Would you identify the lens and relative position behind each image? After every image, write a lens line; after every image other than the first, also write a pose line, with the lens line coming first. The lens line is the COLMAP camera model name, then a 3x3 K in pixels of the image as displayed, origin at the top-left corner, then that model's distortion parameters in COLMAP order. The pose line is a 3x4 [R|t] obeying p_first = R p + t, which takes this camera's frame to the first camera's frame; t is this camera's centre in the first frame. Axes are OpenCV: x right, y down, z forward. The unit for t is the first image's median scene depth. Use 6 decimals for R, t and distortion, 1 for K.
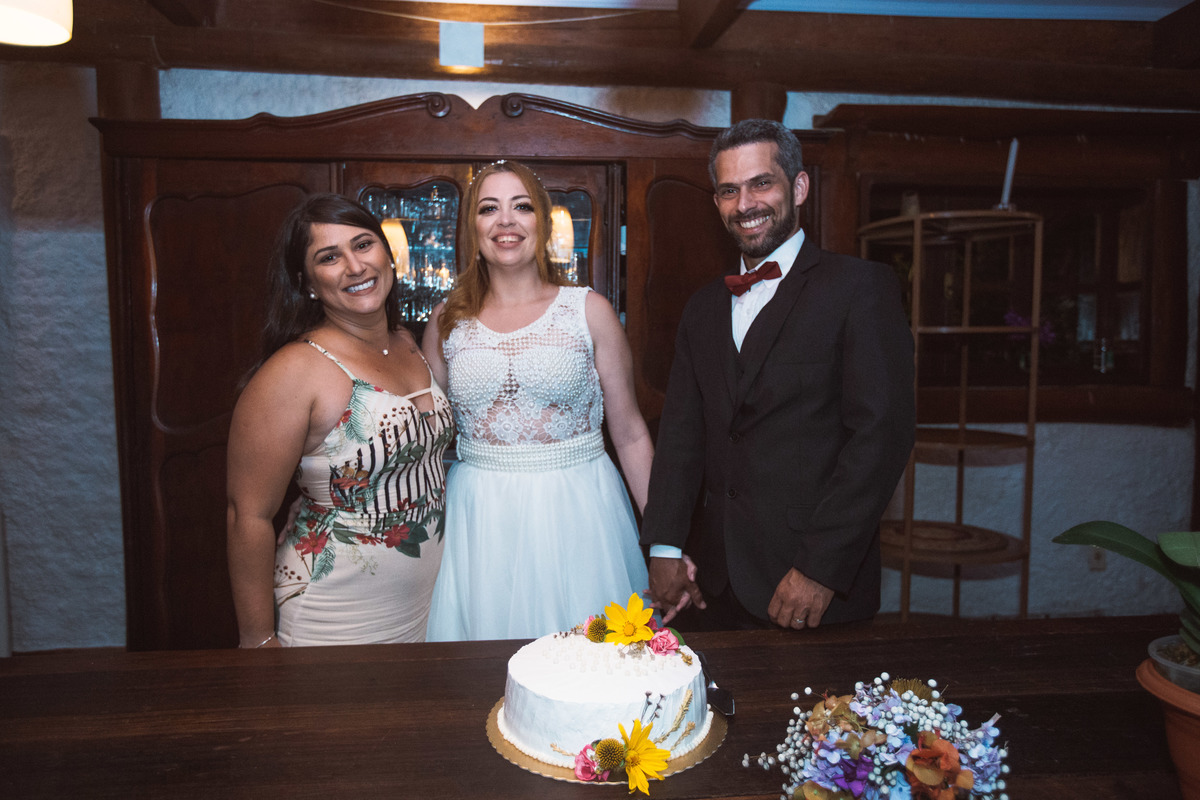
lens RADIAL K [[760.5, 0, 599.2], [0, 760.5, 400.4], [0, 0, 1]] dist [-0.032149, 0.035095]
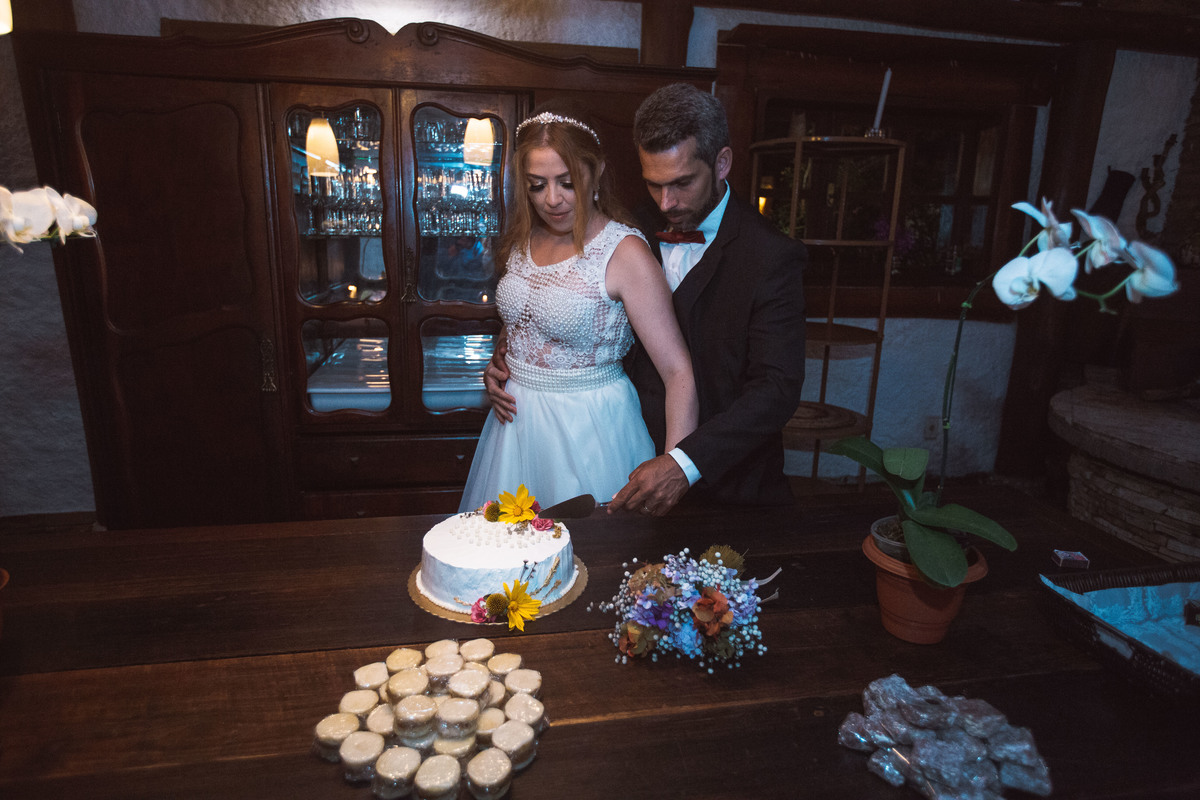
lens RADIAL K [[706.0, 0, 600.0], [0, 706.0, 400.0], [0, 0, 1]] dist [-0.042150, 0.038880]
pose [[0.995547, 0.000136, 0.094270, 0.064864], [-0.017204, 0.983467, 0.180266, -0.107156], [-0.092687, -0.181085, 0.979090, -0.165800]]
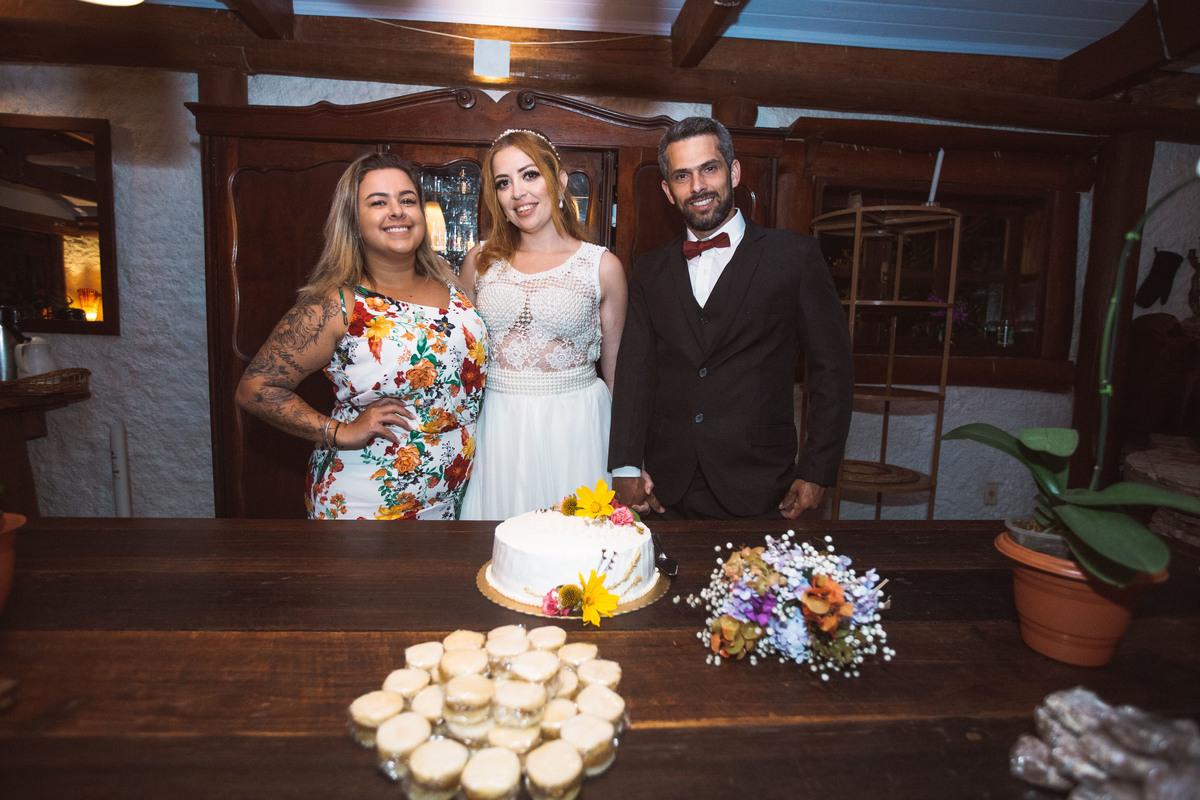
lens RADIAL K [[609.2, 0, 599.2], [0, 609.2, 400.6], [0, 0, 1]] dist [-0.043526, 0.020229]
pose [[0.999473, 0.030627, -0.010776, 0.050140], [-0.030087, 0.998434, 0.047158, 0.079966], [0.012203, -0.046809, 0.998829, 0.015385]]
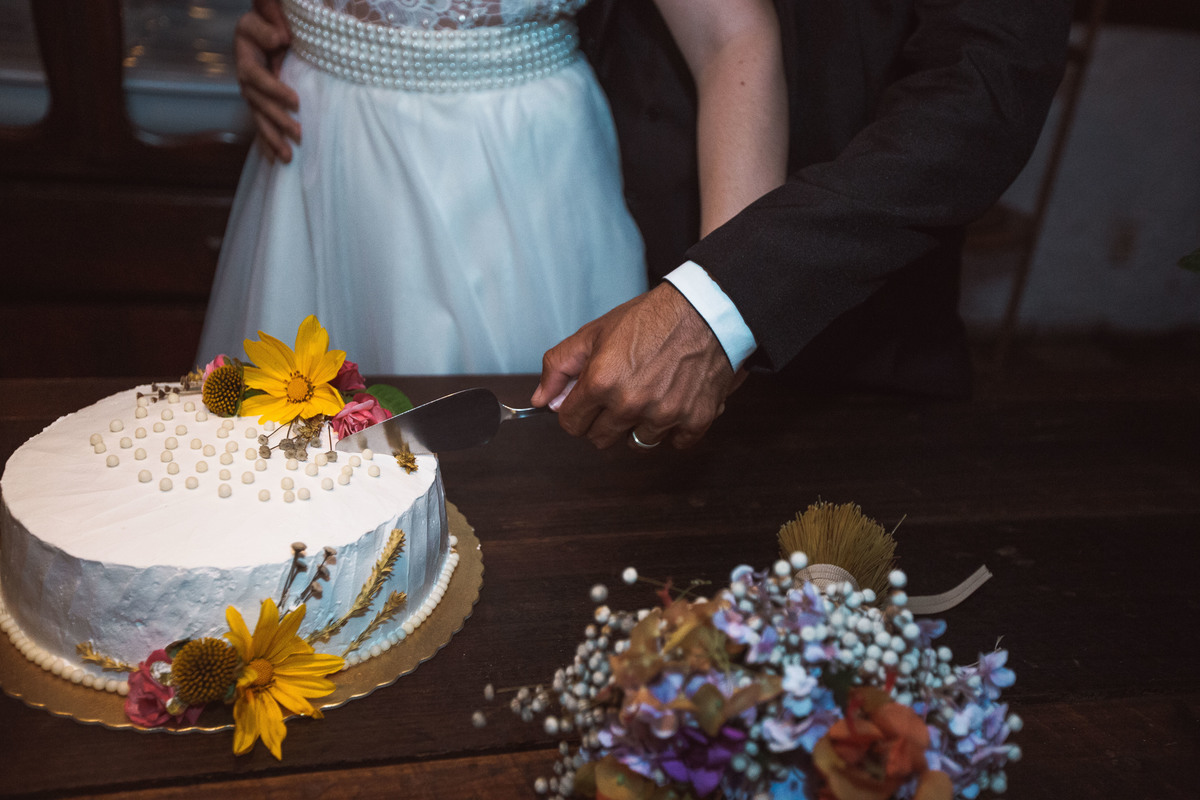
lens RADIAL K [[1114.9, 0, 600.0], [0, 1114.9, 400.0], [0, 0, 1]] dist [0.006523, 0.098996]
pose [[0.984570, 0.025010, 0.173197, 0.104359], [-0.088137, 0.925906, 0.367329, 0.032452], [-0.151177, -0.376926, 0.913823, 0.321475]]
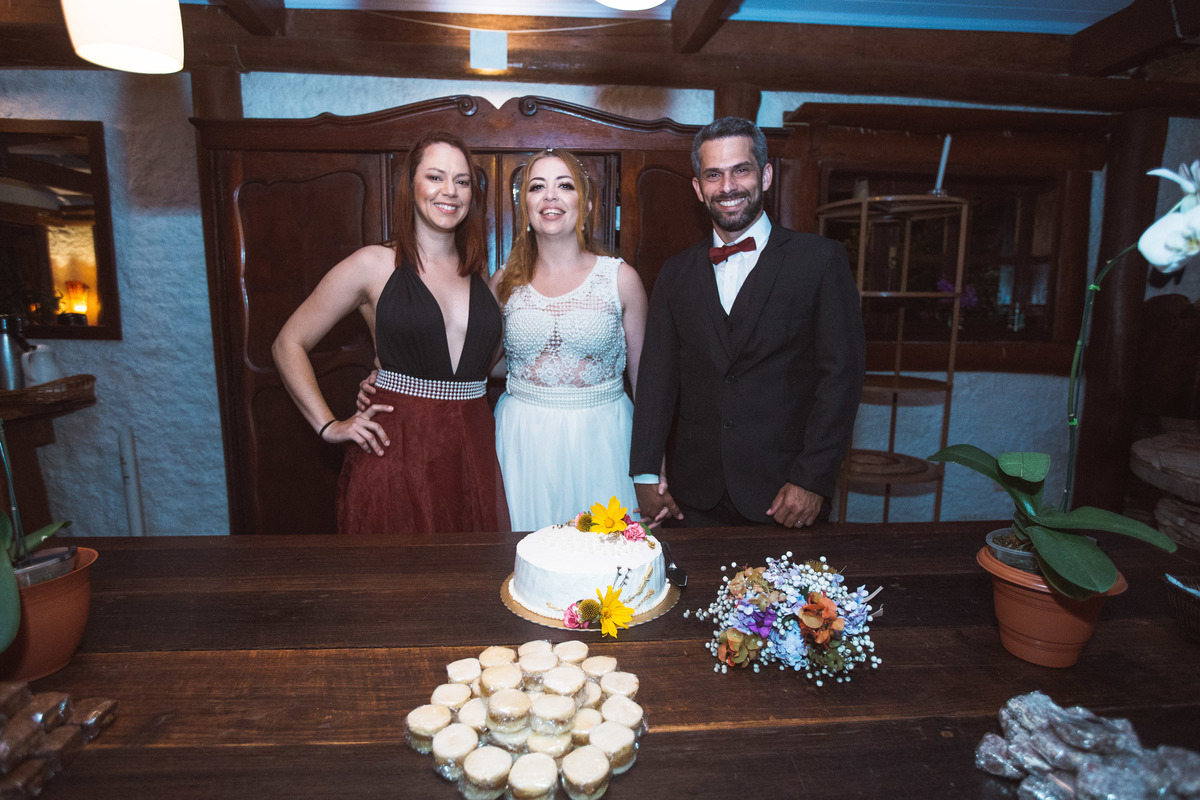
lens RADIAL K [[635.1, 0, 598.6], [0, 635.1, 401.2], [0, 0, 1]] dist [-0.047402, 0.021696]
pose [[0.999823, 0.011296, -0.015037, 0.034922], [-0.010027, 0.996586, 0.081956, 0.000669], [0.015911, -0.081790, 0.996523, -0.081879]]
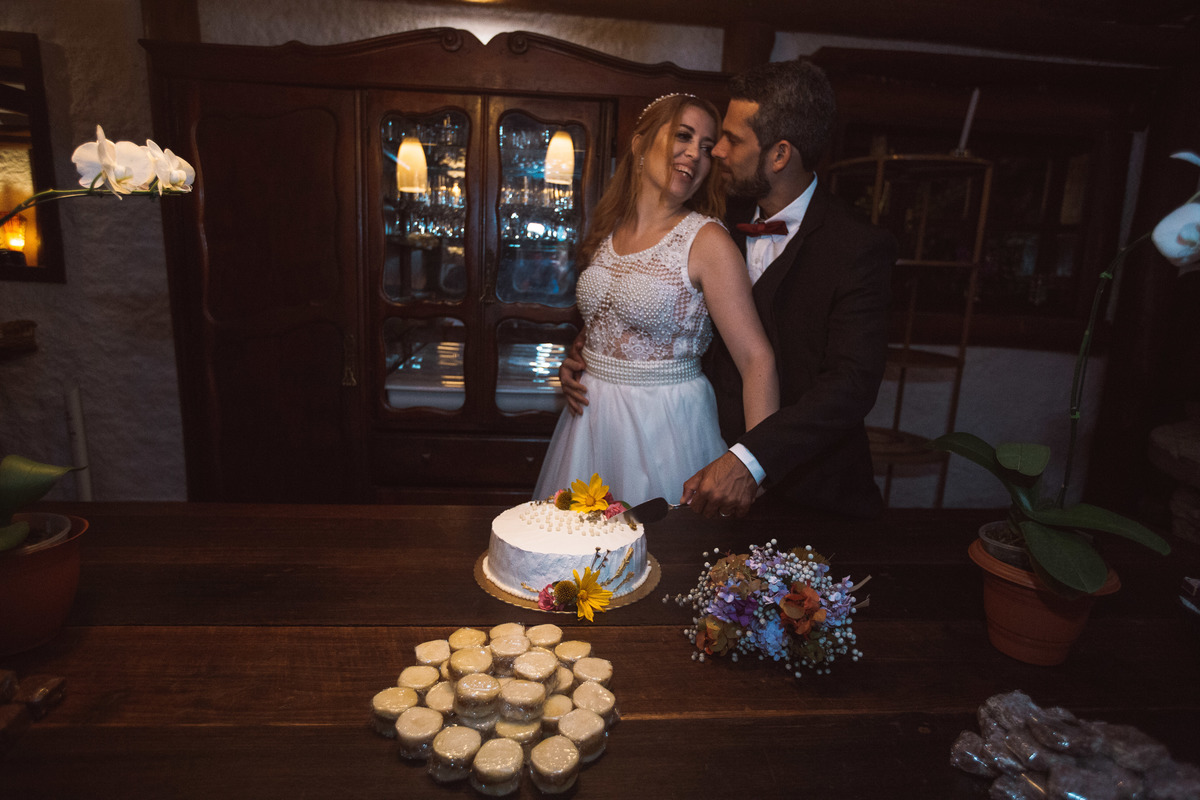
lens RADIAL K [[683.3, 0, 599.4], [0, 683.3, 399.1], [0, 0, 1]] dist [-0.042282, 0.032586]
pose [[0.999110, 0.042132, 0.001816, 0.045200], [-0.041990, 0.989899, 0.135411, -0.019251], [0.003907, -0.135367, 0.990788, -0.097954]]
